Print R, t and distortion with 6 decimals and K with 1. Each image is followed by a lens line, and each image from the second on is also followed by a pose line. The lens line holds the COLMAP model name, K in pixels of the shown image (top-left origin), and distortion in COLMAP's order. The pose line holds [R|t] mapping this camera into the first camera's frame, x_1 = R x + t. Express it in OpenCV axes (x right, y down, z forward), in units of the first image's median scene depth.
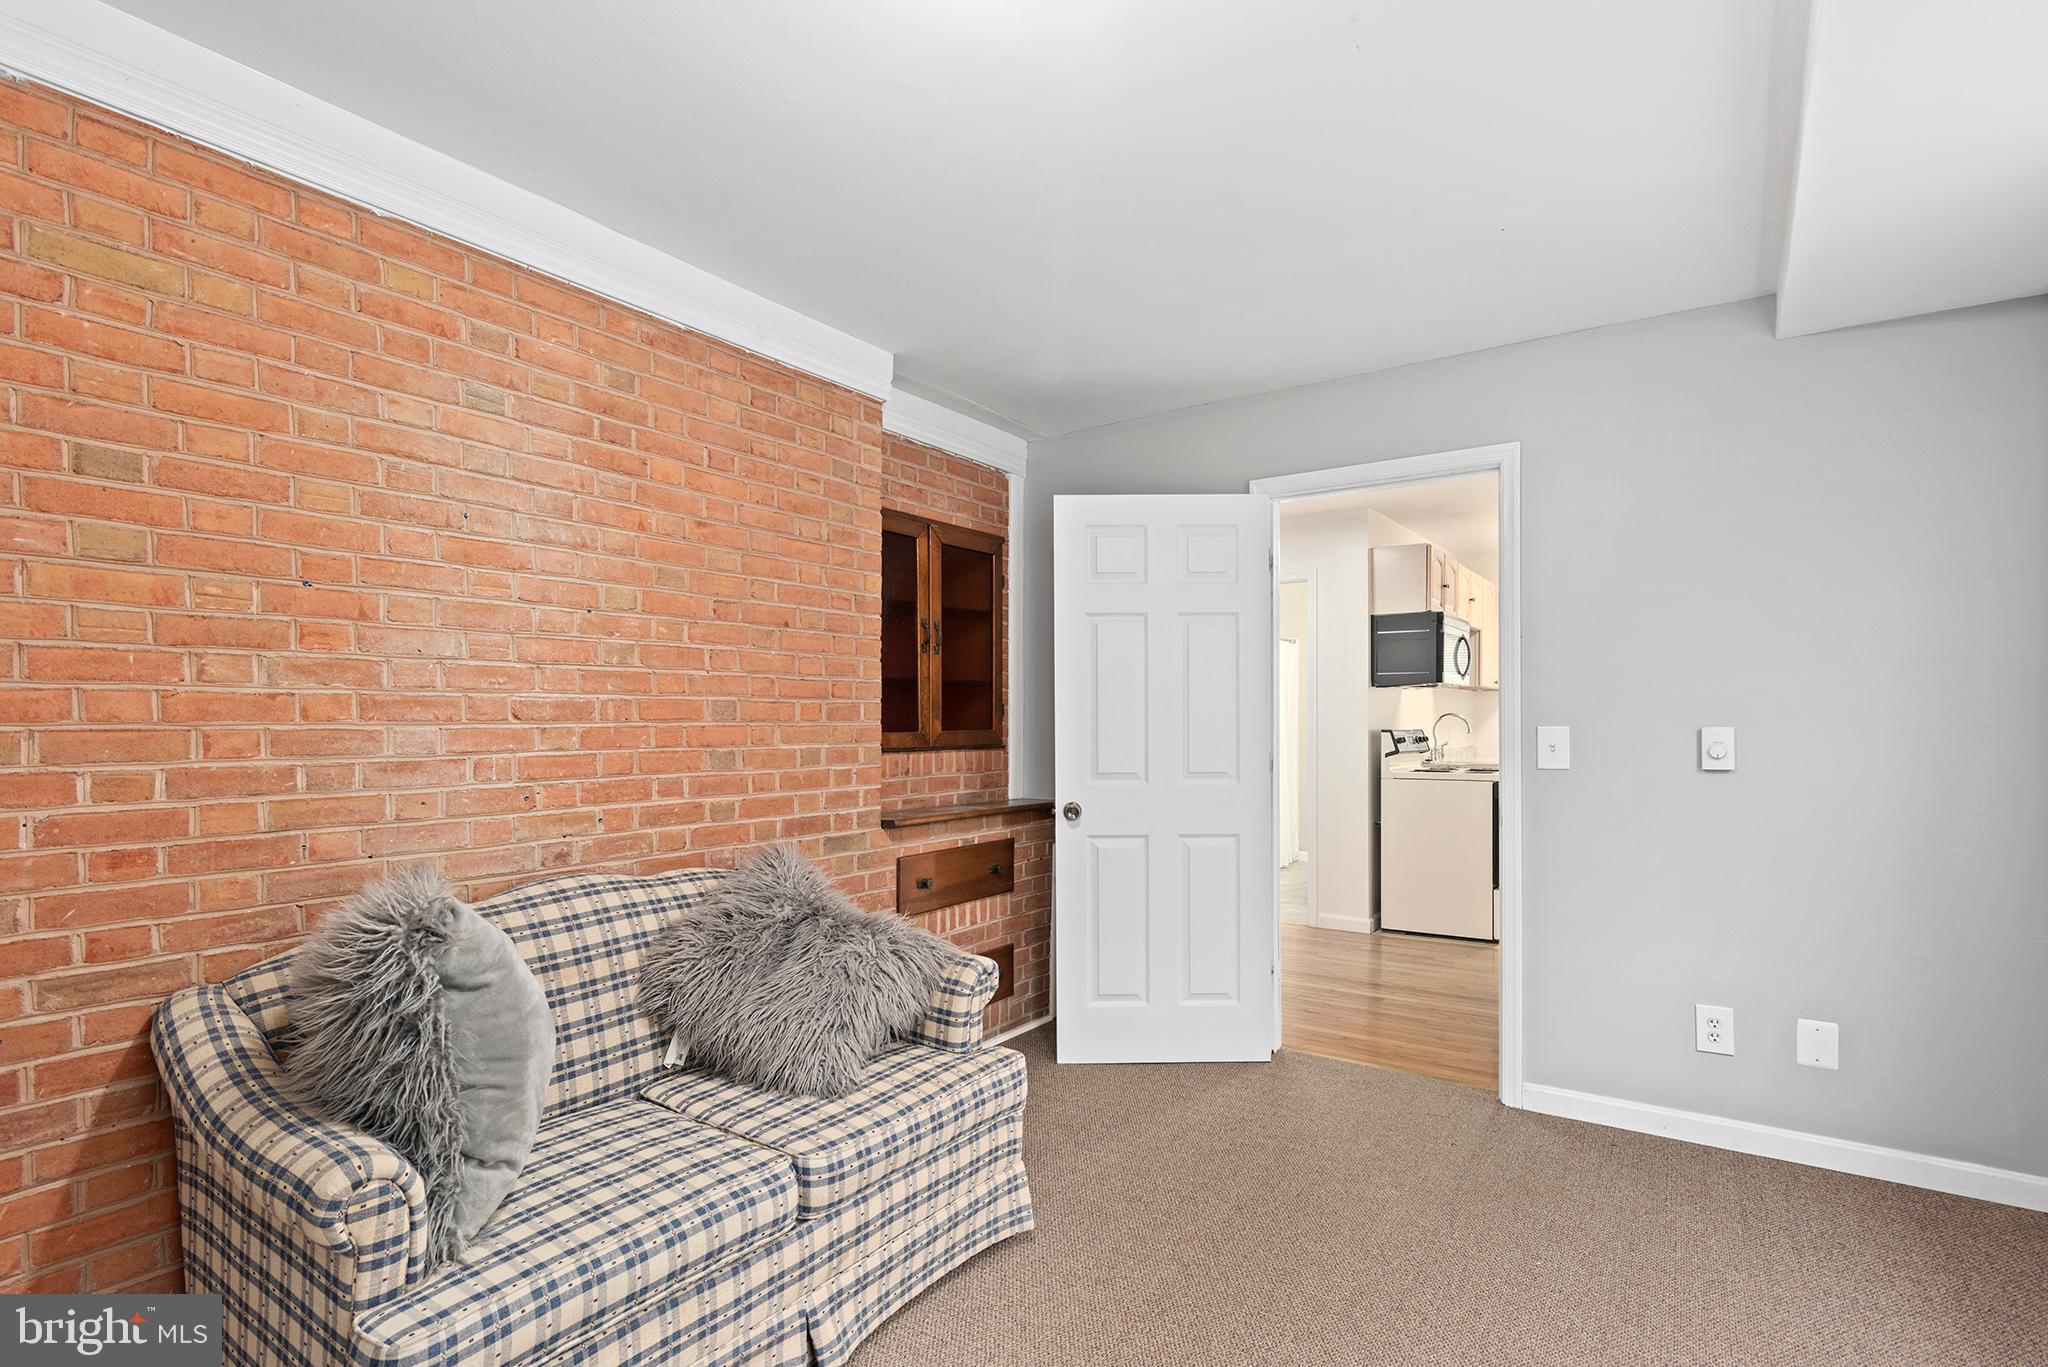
lens RADIAL K [[1004.1, 0, 1015.4], [0, 1004.1, 697.0], [0, 0, 1]] dist [0.002582, -0.000870]
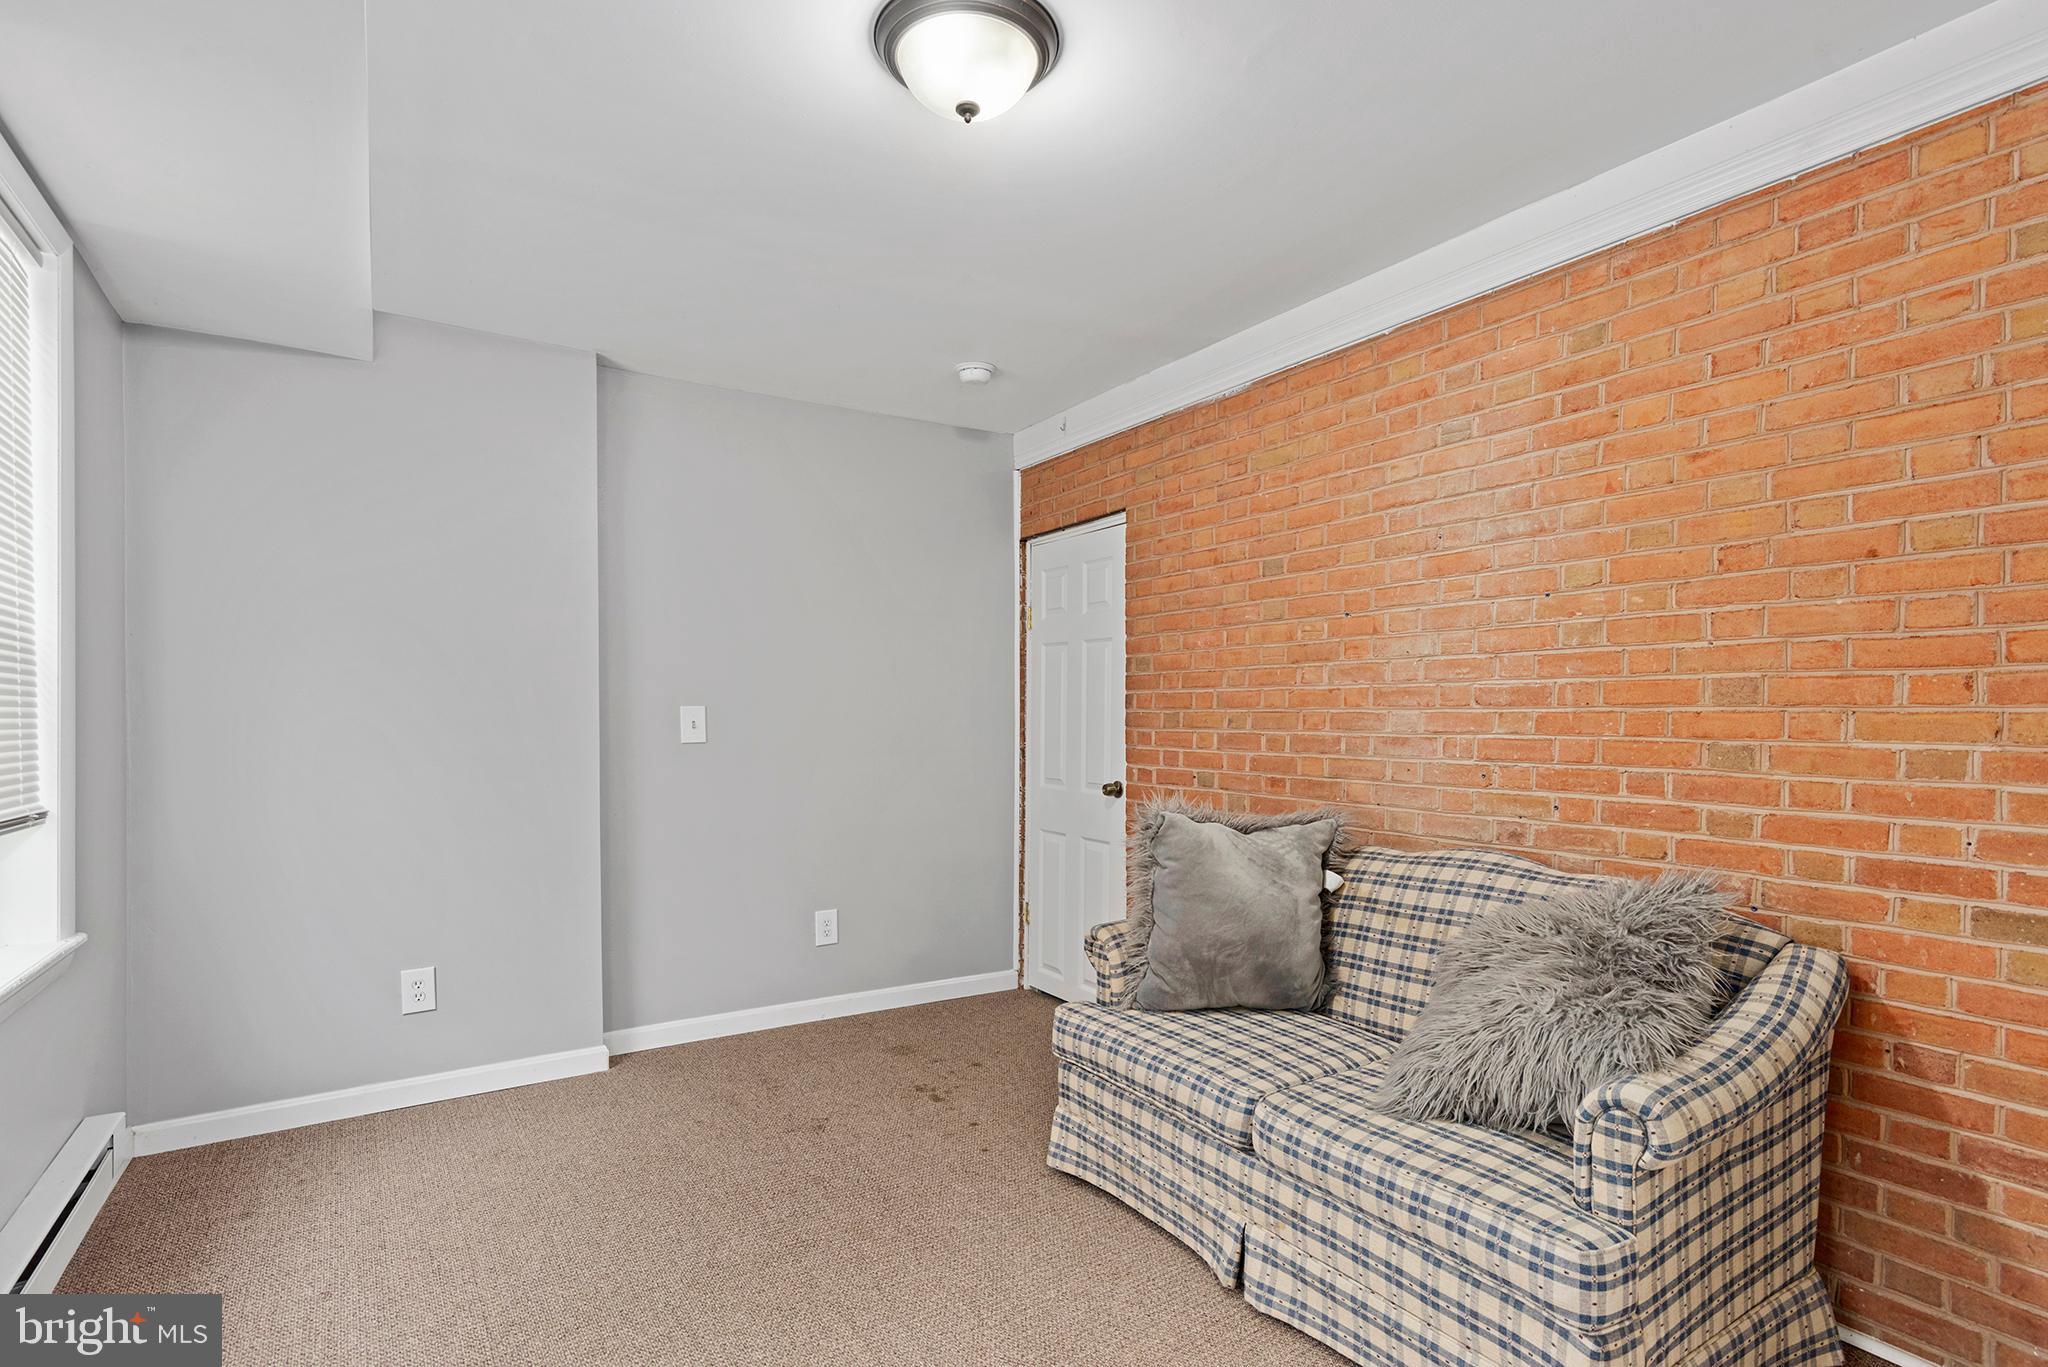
lens RADIAL K [[1004.1, 0, 1034.7], [0, 1004.1, 699.5], [0, 0, 1]] dist [0.002582, -0.000870]
pose [[-0.372015, -0.009657, -0.928176, 0.723378], [0.022420, 0.999561, -0.019386, 0.026821], [0.927956, -0.028021, -0.371635, 0.951007]]
